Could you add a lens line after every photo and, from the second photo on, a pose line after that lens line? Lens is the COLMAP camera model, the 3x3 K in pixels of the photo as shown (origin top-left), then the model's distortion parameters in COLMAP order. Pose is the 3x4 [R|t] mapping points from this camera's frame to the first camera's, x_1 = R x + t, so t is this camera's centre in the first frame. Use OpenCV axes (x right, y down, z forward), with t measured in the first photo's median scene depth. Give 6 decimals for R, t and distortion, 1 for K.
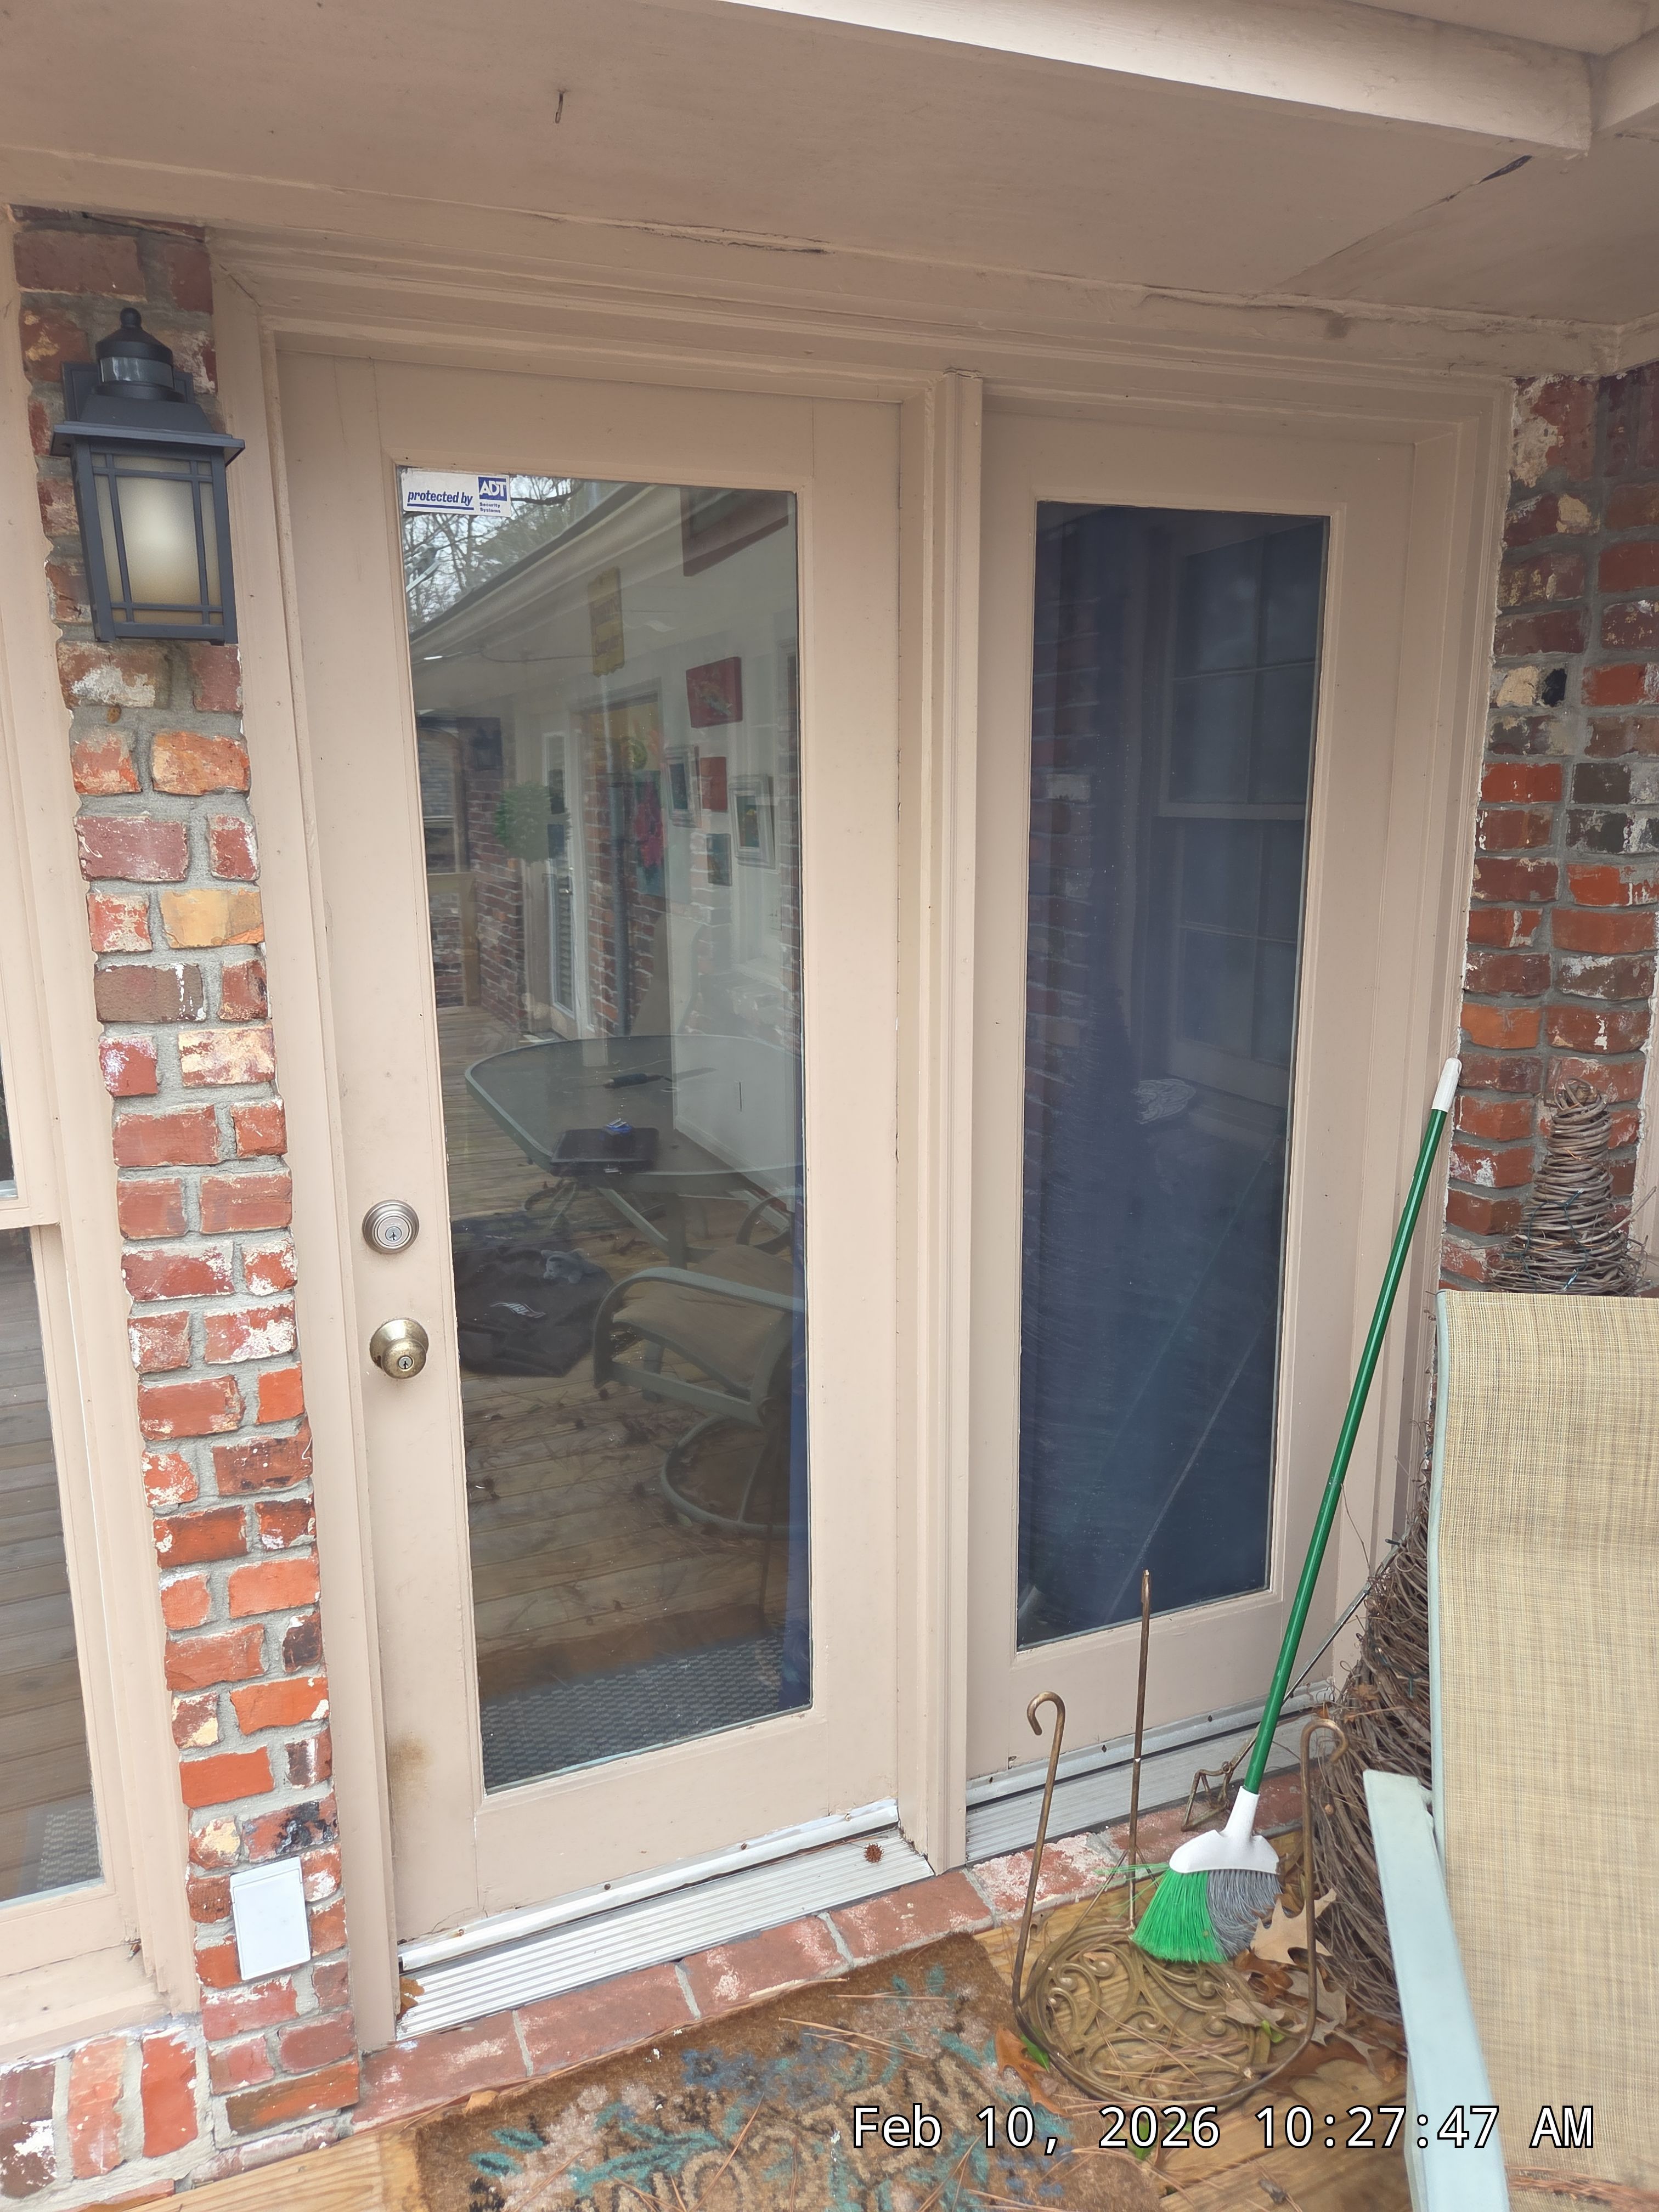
lens RADIAL K [[1491.1, 0, 829.5], [0, 1491.1, 1106.0], [0, 0, 1]] dist [0.069942, -0.061457]
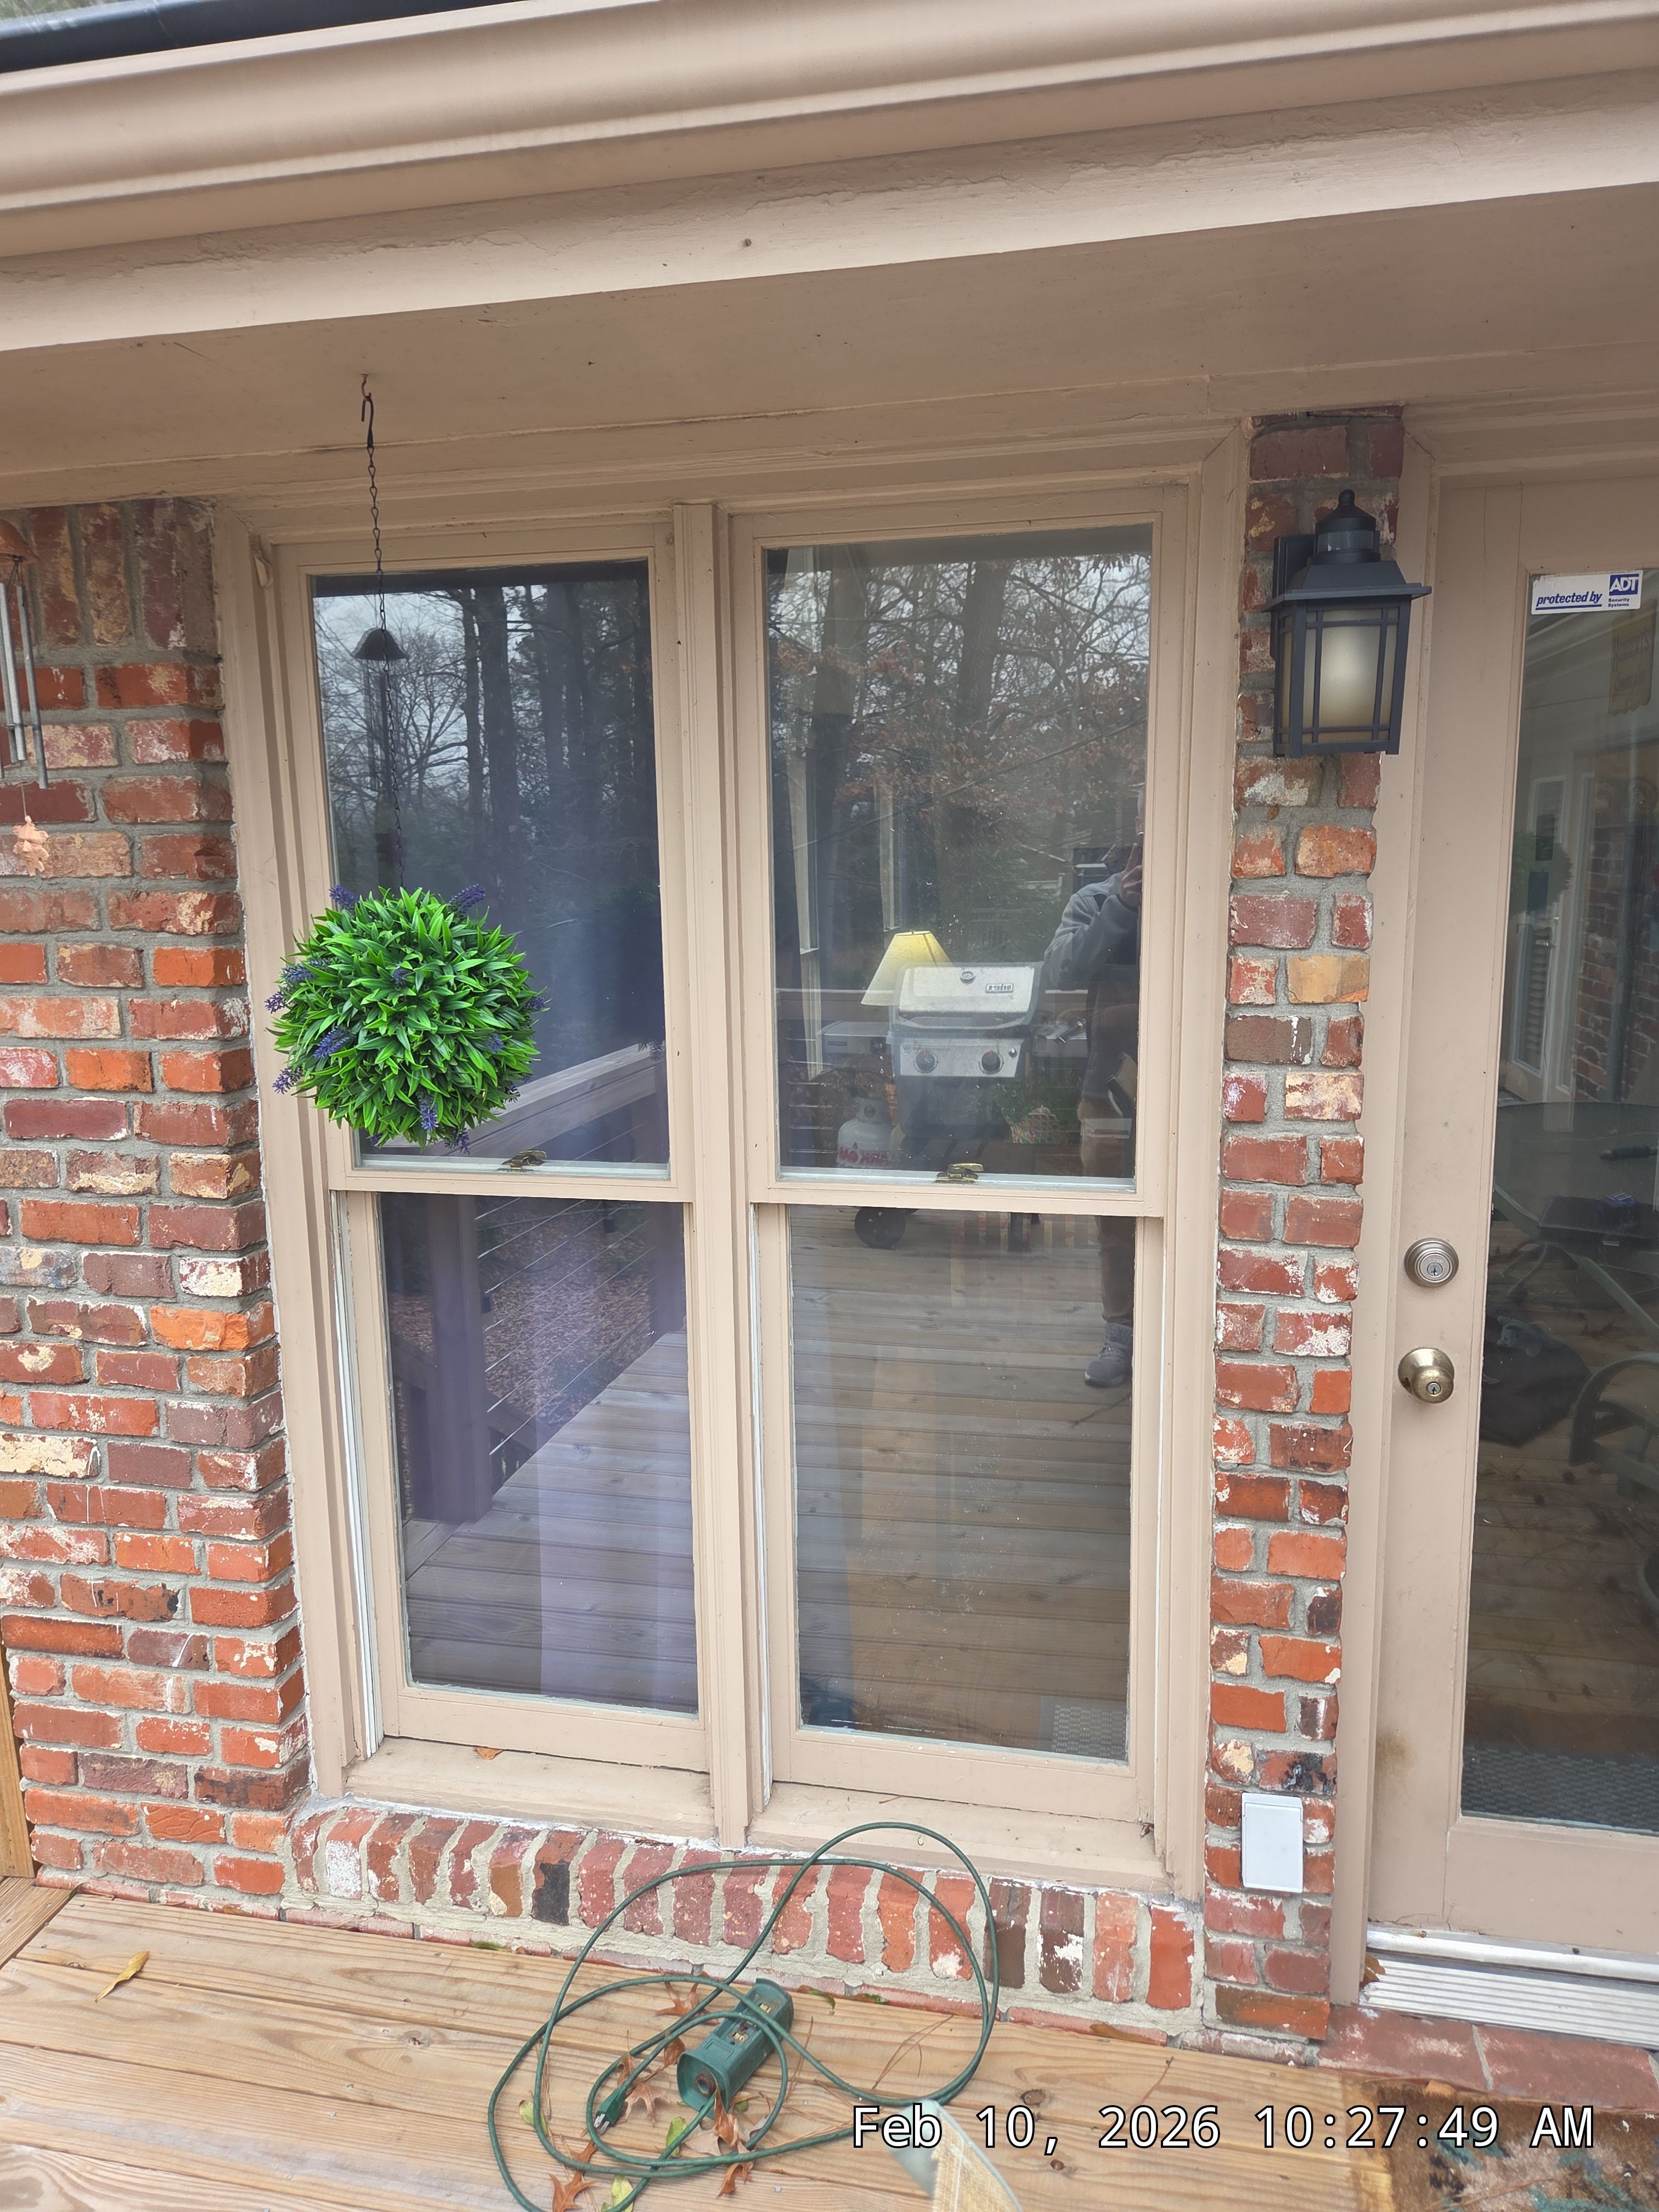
lens RADIAL K [[1491.1, 0, 829.5], [0, 1491.1, 1106.0], [0, 0, 1]] dist [0.069942, -0.061457]
pose [[0.828959, 0.093518, -0.551435, -0.067947], [-0.109856, 0.993942, 0.003419, 0.012624], [0.548414, 0.057744, 0.834211, -0.185079]]
